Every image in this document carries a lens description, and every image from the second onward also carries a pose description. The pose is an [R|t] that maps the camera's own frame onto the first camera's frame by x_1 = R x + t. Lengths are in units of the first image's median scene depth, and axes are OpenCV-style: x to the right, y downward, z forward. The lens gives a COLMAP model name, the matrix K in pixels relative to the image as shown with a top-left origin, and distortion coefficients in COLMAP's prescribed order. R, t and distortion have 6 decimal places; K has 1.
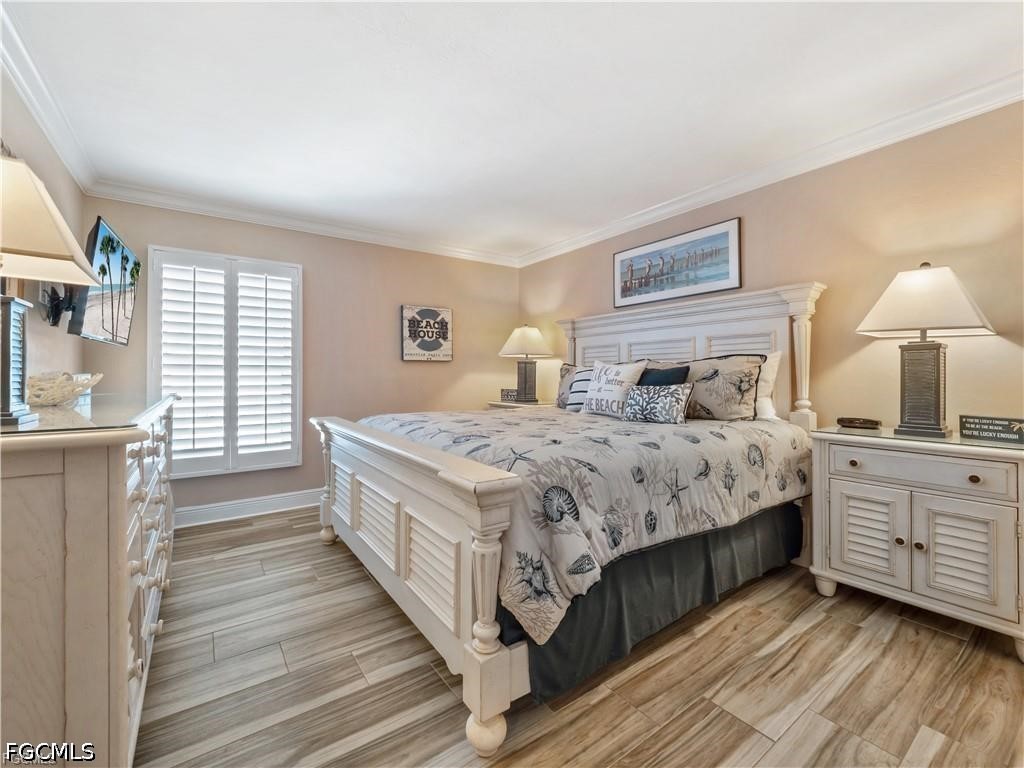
lens RADIAL K [[433.2, 0, 518.1], [0, 433.2, 384.4], [0, 0, 1]] dist [0.001067, -0.023218]
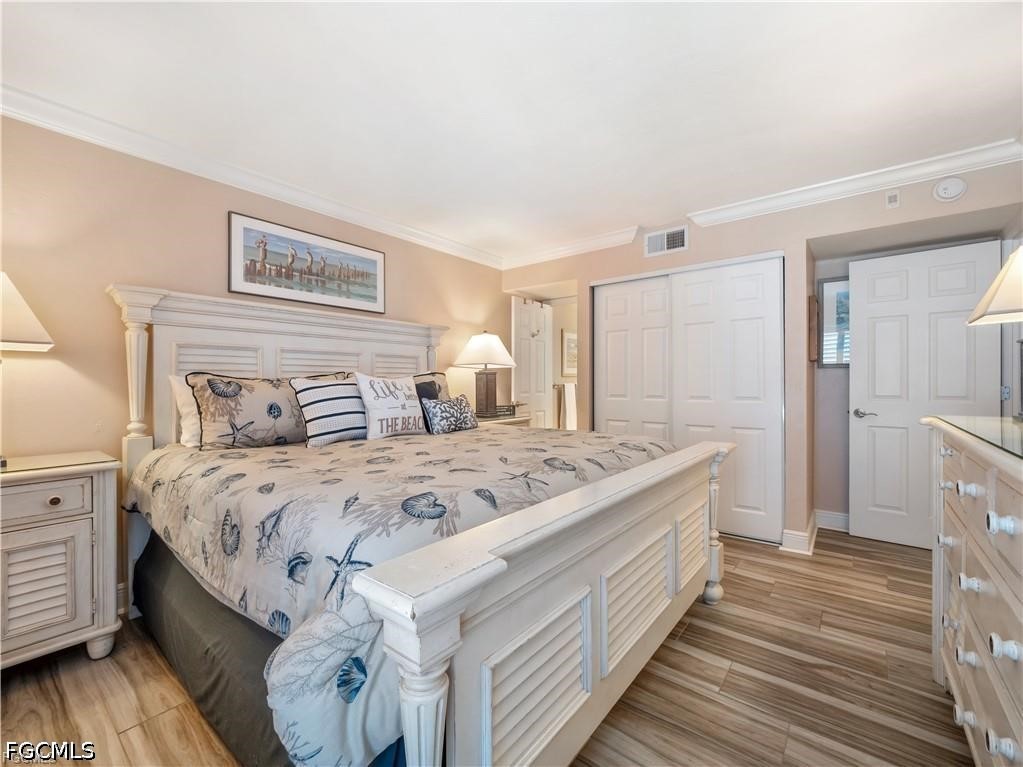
lens RADIAL K [[432.8, 0, 517.6], [0, 432.8, 383.9], [0, 0, 1]] dist [0.001067, -0.023218]
pose [[-0.272394, 0.014362, 0.962079, -0.706594], [0.037108, 0.999302, -0.004412, -0.020140], [-0.961470, 0.034499, -0.272736, 1.005388]]
